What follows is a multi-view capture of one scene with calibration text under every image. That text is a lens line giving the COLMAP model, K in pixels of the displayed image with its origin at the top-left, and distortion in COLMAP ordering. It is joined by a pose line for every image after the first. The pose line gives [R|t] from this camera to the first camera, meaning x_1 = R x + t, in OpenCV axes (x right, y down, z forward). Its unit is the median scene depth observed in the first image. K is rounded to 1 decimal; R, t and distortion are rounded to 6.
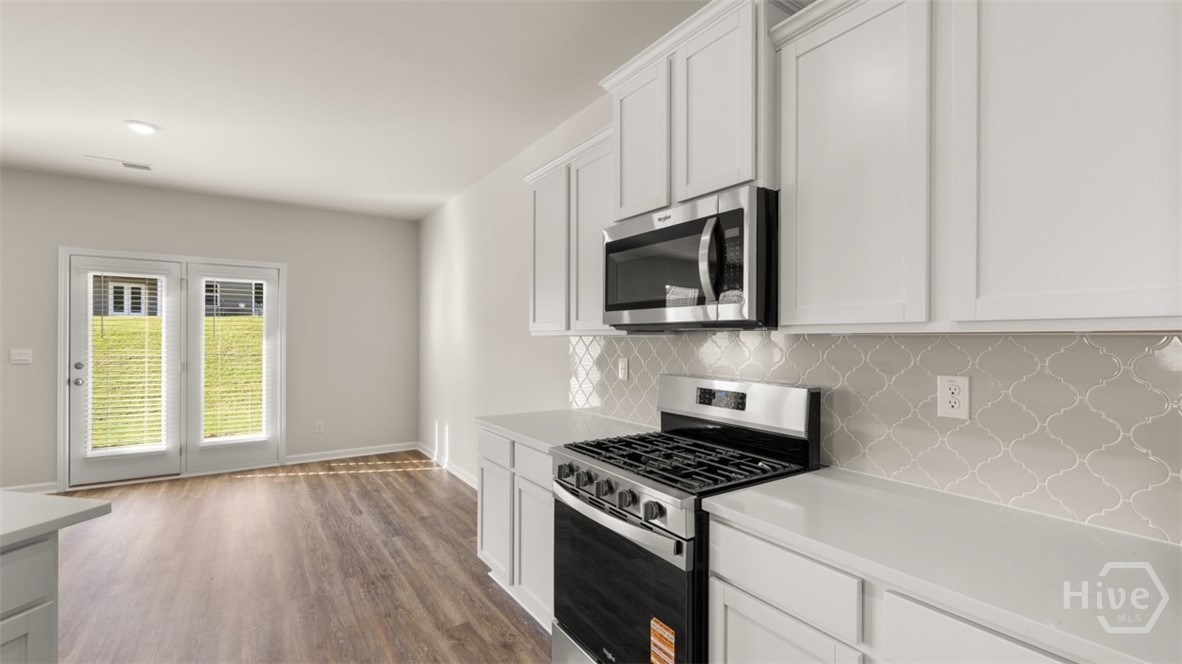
lens RADIAL K [[496.2, 0, 592.8], [0, 496.2, 339.4], [0, 0, 1]] dist [-0.001255, 0.000041]
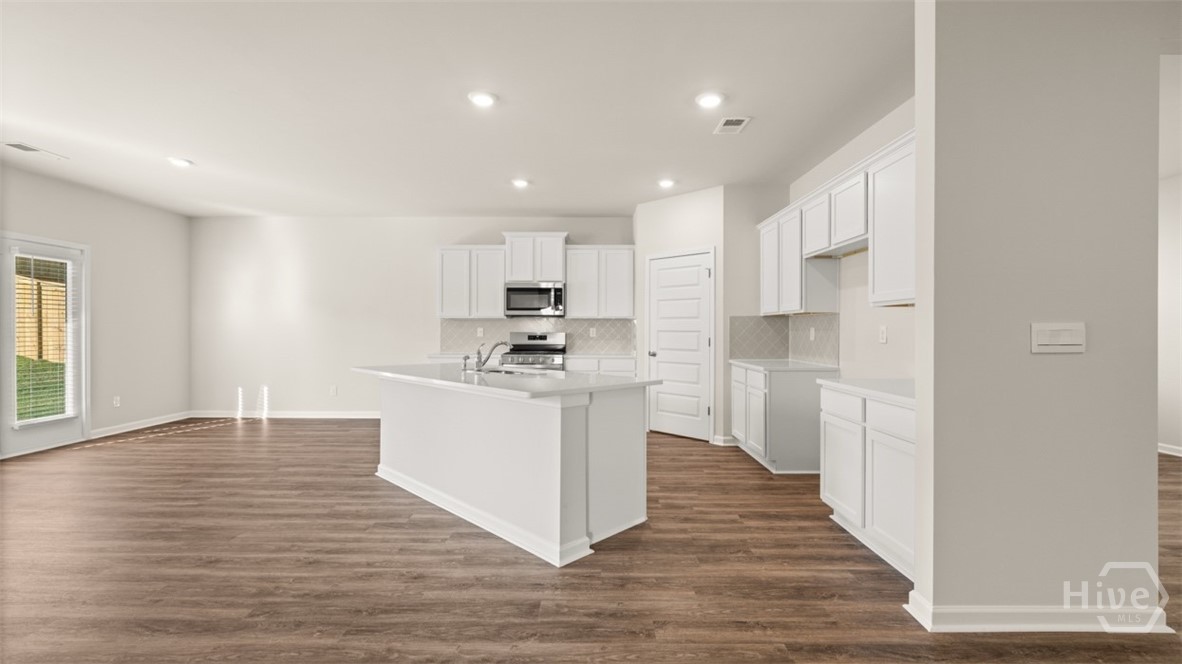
lens RADIAL K [[496.3, 0, 585.1], [0, 496.3, 331.3], [0, 0, 1]] dist [-0.000989, -0.000374]
pose [[0.565395, -0.004612, 0.824807, -1.672379], [0.001184, 0.999988, 0.004780, 0.043787], [-0.824819, -0.001726, 0.565394, -0.835887]]
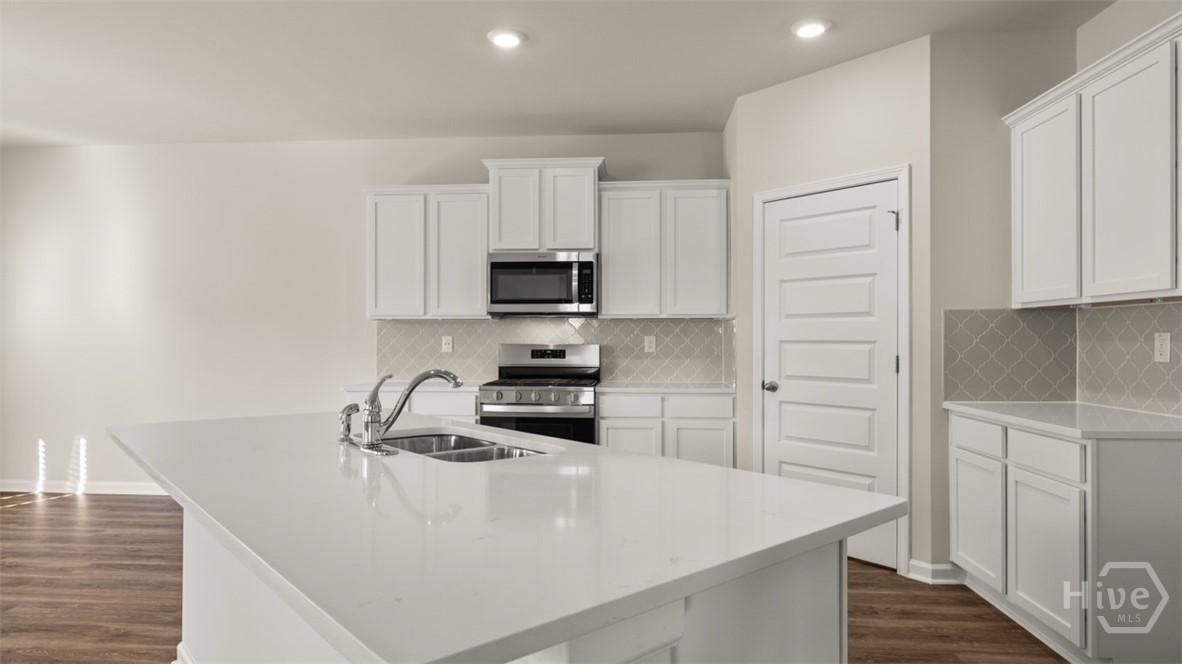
lens RADIAL K [[664.0, 0, 585.5], [0, 664.0, 342.5], [0, 0, 1]] dist [-0.002257, -0.001832]
pose [[0.617181, -0.006829, 0.786792, -1.144973], [0.003627, 0.999976, 0.005834, 0.045105], [-0.786813, -0.000747, 0.617191, -0.450450]]
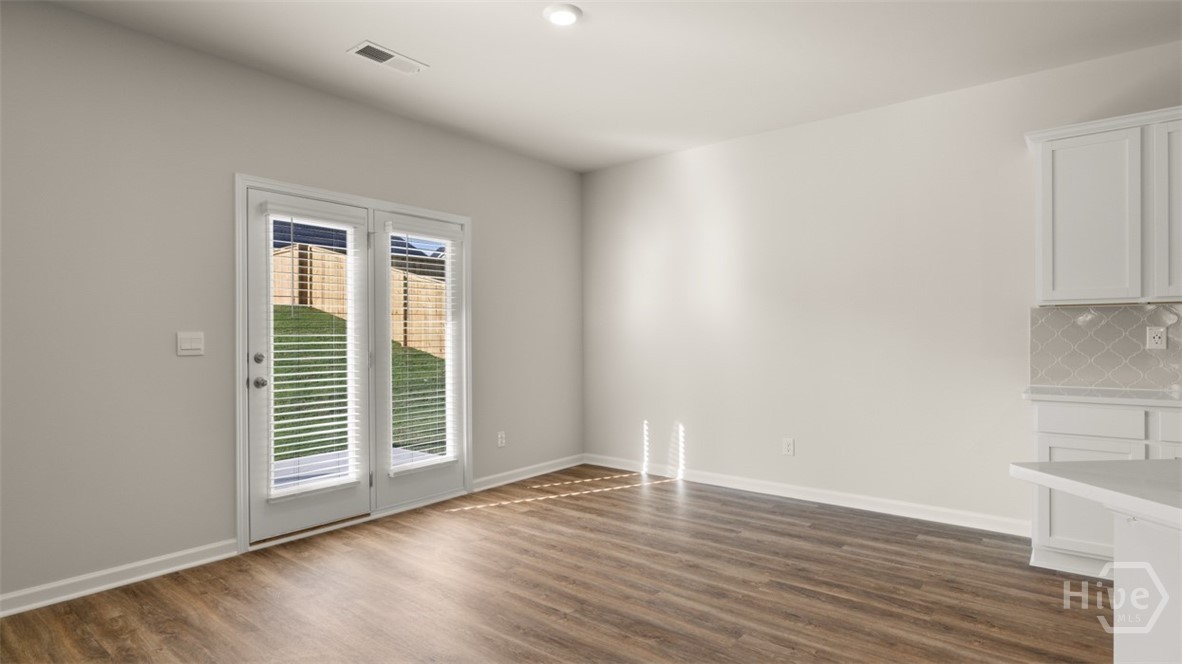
lens RADIAL K [[603.1, 0, 586.4], [0, 603.1, 335.0], [0, 0, 1]] dist [-0.003835, -0.000356]
pose [[0.956722, -0.008661, 0.290875, -1.345634], [0.009543, 0.999953, -0.001613, 0.044447], [-0.290847, 0.004319, 0.956760, 0.182134]]
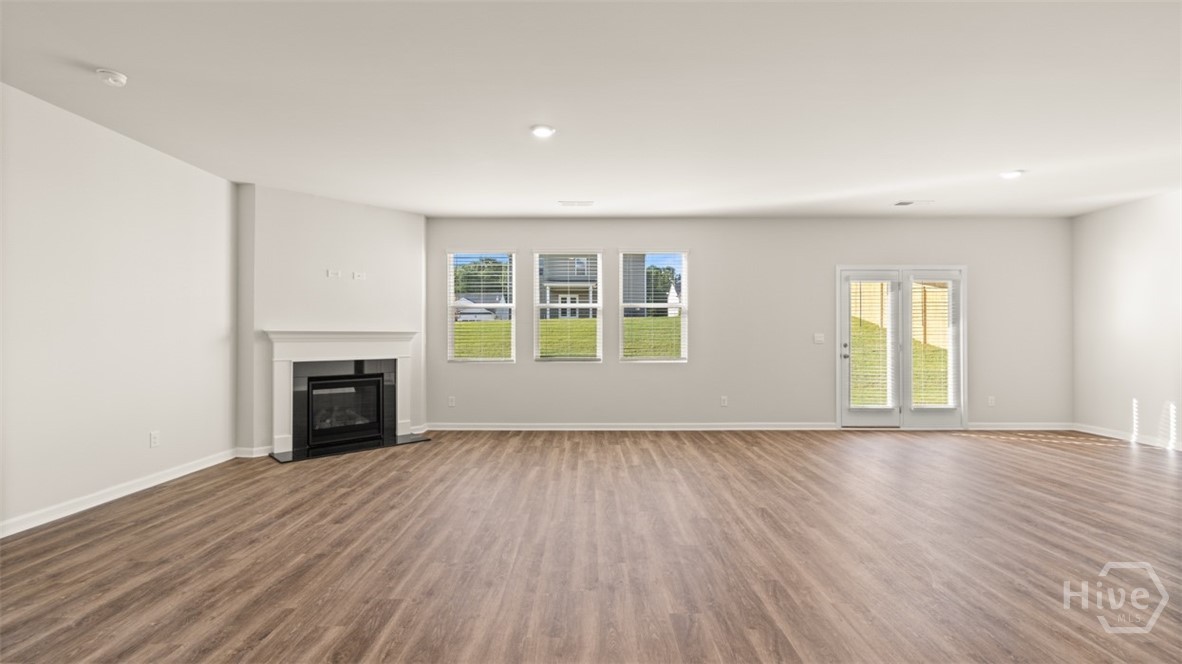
lens RADIAL K [[501.7, 0, 600.1], [0, 501.7, 334.9], [0, 0, 1]] dist [0.015309, 0.000099]
pose [[0.840756, -0.004705, -0.541394, -1.323997], [0.002642, 0.999986, -0.004588, 0.042558], [0.541408, 0.002427, 0.840756, -1.019382]]
